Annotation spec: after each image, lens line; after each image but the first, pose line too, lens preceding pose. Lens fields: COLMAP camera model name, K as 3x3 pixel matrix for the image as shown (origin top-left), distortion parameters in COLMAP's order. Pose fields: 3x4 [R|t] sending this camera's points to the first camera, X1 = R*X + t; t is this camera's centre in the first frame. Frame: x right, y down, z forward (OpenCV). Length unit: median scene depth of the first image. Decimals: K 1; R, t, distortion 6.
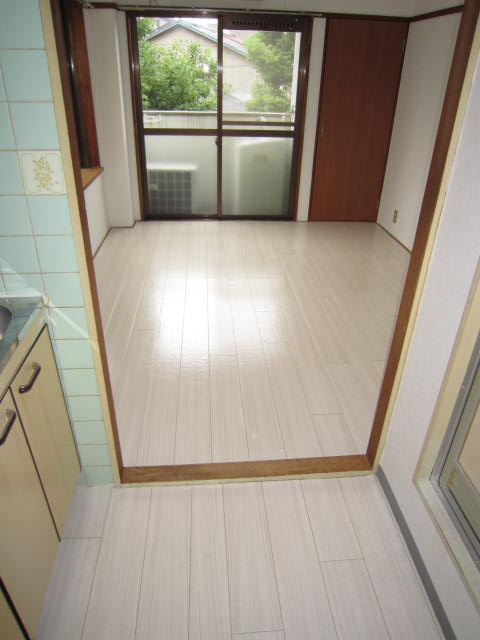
lens RADIAL K [[451.6, 0, 240.0], [0, 451.6, 320.0], [0, 0, 1]] dist [-0.050181, 0.001811]
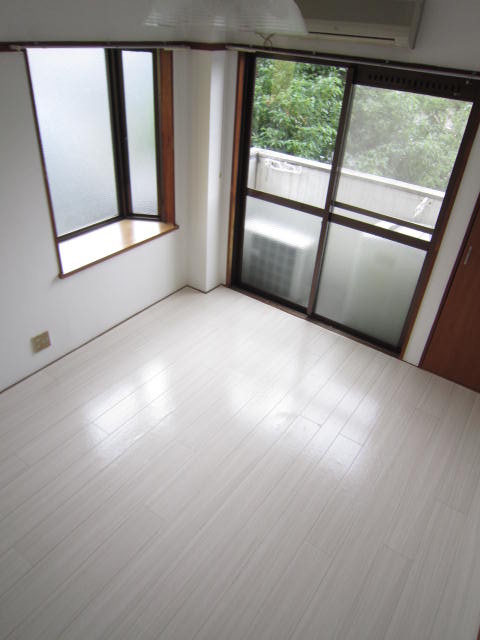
lens RADIAL K [[451.6, 0, 240.0], [0, 451.6, 320.0], [0, 0, 1]] dist [-0.050181, 0.001811]
pose [[0.776273, 0.374363, -0.507201, 0.274960], [-0.348762, 0.925267, 0.149155, -0.309955], [0.525134, 0.061107, 0.848823, 0.291179]]
